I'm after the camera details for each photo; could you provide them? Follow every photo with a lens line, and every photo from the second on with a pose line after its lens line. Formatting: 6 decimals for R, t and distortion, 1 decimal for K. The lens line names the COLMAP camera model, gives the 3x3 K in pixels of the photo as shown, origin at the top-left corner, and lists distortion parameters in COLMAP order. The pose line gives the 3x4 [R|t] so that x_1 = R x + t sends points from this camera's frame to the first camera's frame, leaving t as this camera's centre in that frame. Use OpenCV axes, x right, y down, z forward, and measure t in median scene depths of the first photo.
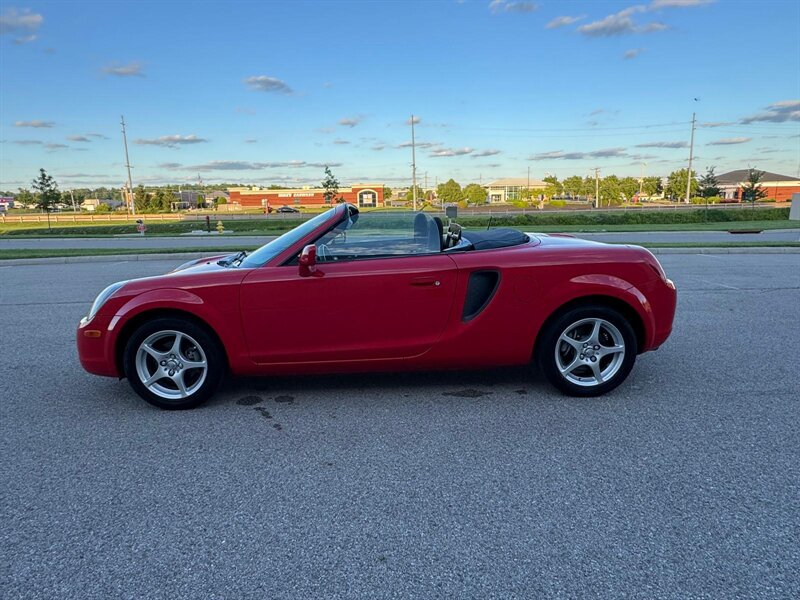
lens RADIAL K [[495.3, 0, 396.6], [0, 495.3, 298.7], [0, 0, 1]] dist [-0.006209, 0.005343]
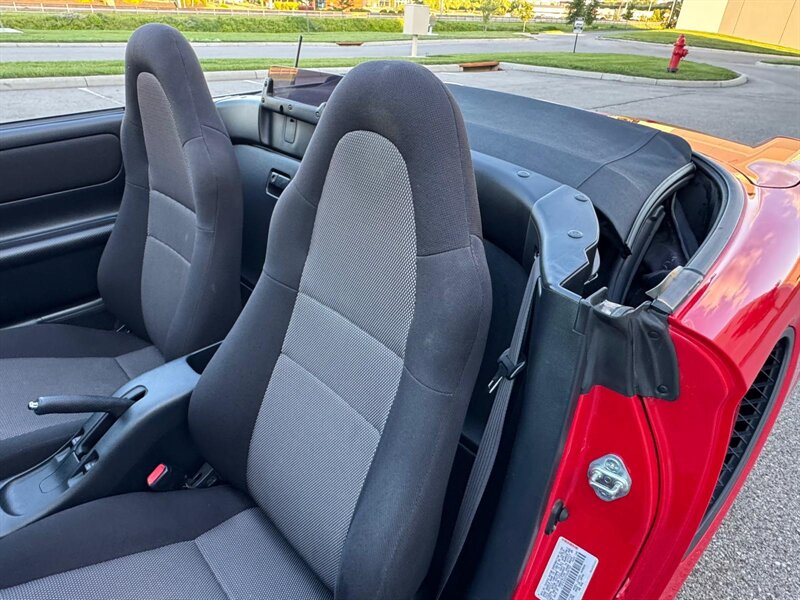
lens RADIAL K [[495.3, 0, 383.7], [0, 495.3, 298.3], [0, 0, 1]] dist [-0.003718, 0.001361]
pose [[0.742909, -0.294863, 0.600950, -0.009920], [0.070696, 0.927296, 0.367593, -0.019323], [-0.665648, -0.230604, 0.709742, 0.108412]]
